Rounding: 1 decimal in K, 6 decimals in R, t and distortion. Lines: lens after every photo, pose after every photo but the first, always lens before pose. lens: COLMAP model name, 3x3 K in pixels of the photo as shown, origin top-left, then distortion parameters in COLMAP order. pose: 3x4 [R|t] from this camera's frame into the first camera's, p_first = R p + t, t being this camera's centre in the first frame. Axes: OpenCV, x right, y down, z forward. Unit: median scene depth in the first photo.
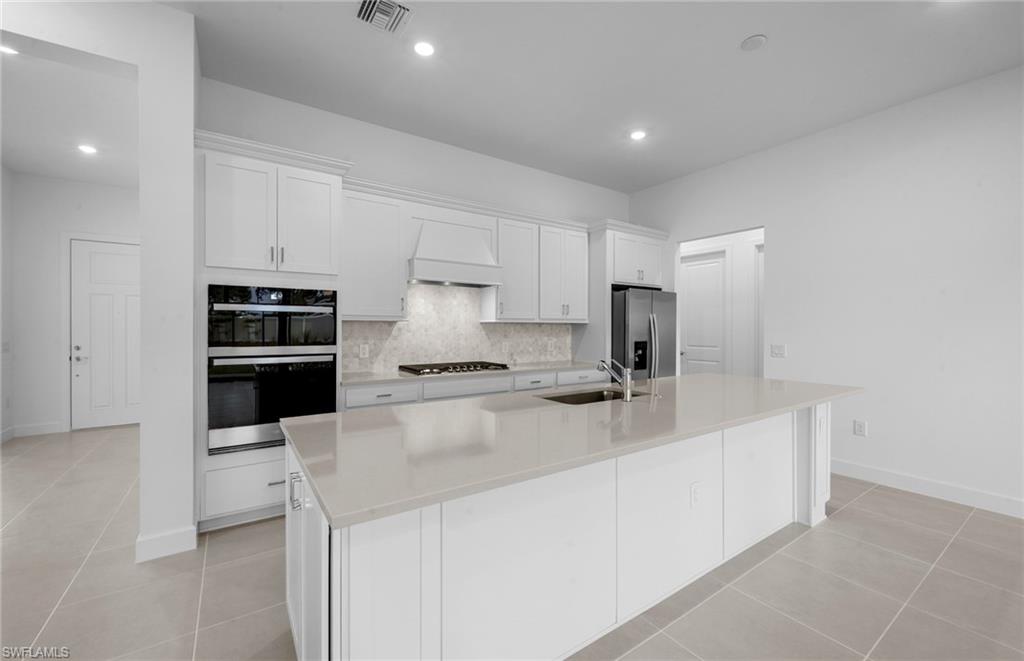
lens RADIAL K [[415.7, 0, 521.1], [0, 415.7, 330.0], [0, 0, 1]] dist [-0.002755, -0.000148]
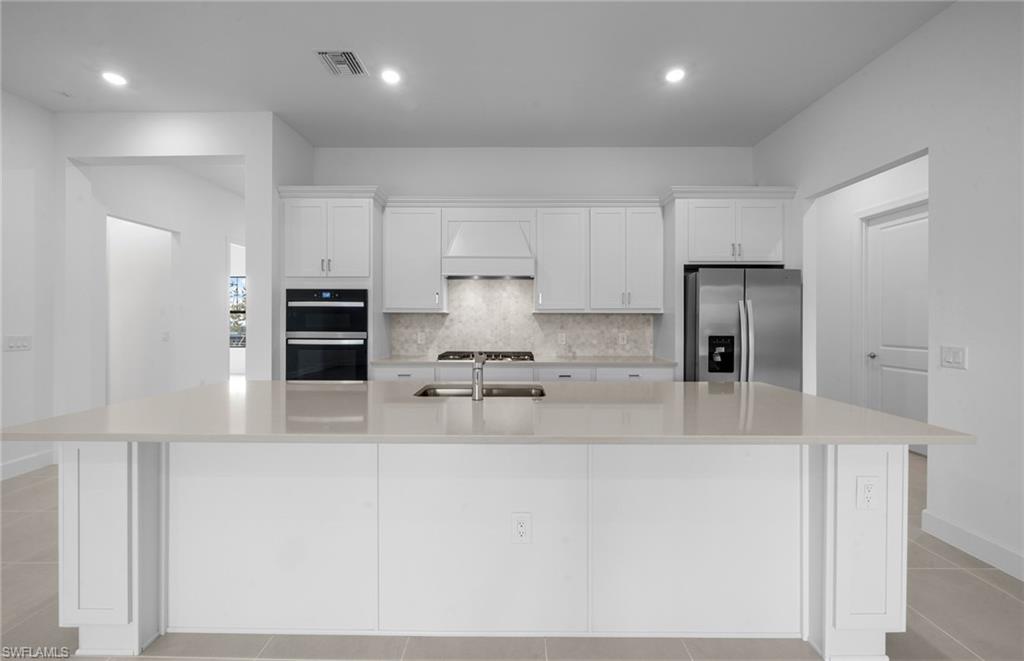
lens RADIAL K [[397.8, 0, 505.1], [0, 397.8, 317.9], [0, 0, 1]] dist [-0.003532, -0.000158]
pose [[0.814805, -0.003032, -0.579727, 0.407923], [-0.003498, 0.999942, -0.010145, 0.002950], [0.579725, 0.010294, 0.814747, 0.174662]]
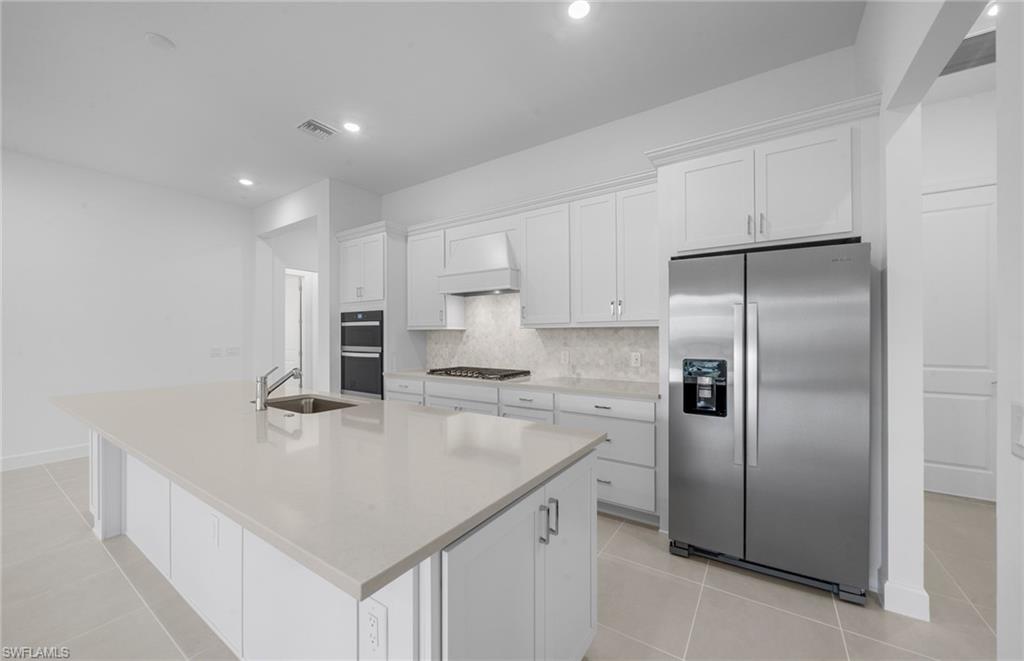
lens RADIAL K [[387.7, 0, 505.1], [0, 387.7, 332.1], [0, 0, 1]] dist [-0.000565, -0.000205]
pose [[0.347046, -0.010298, -0.937791, 0.684073], [-0.000942, 0.999935, -0.011328, -0.000811], [0.937848, 0.004814, 0.347014, 0.638778]]
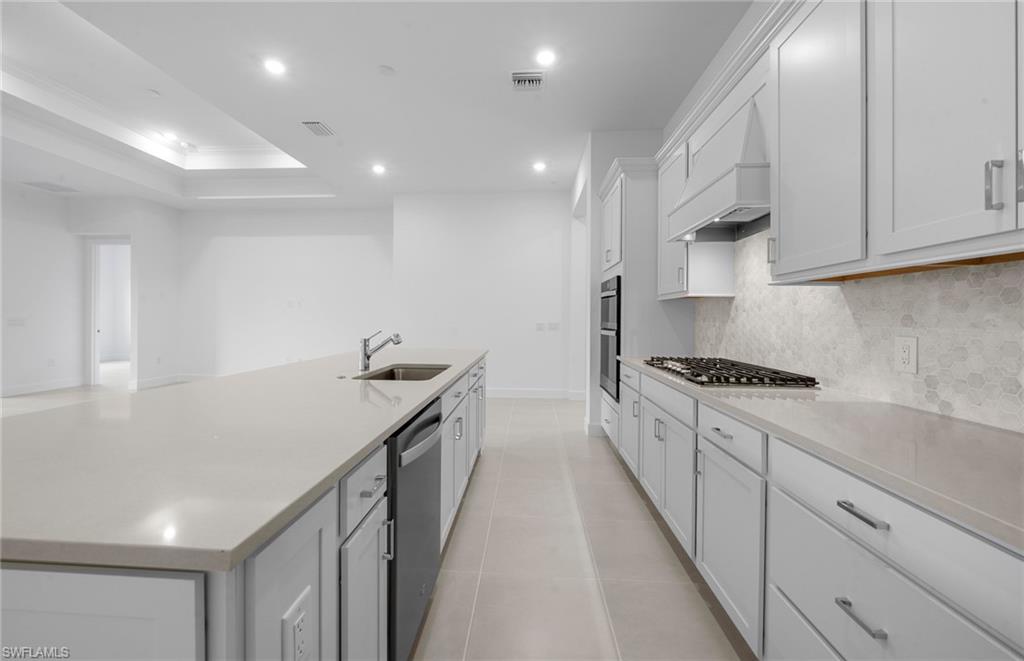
lens RADIAL K [[397.8, 0, 492.7], [0, 397.8, 319.6], [0, 0, 1]] dist [-0.003532, -0.000158]
pose [[-0.647252, -0.005125, -0.762259, 0.421788], [-0.015352, 0.999862, 0.006313, 0.017937], [0.762121, 0.015788, -0.647242, 0.993201]]
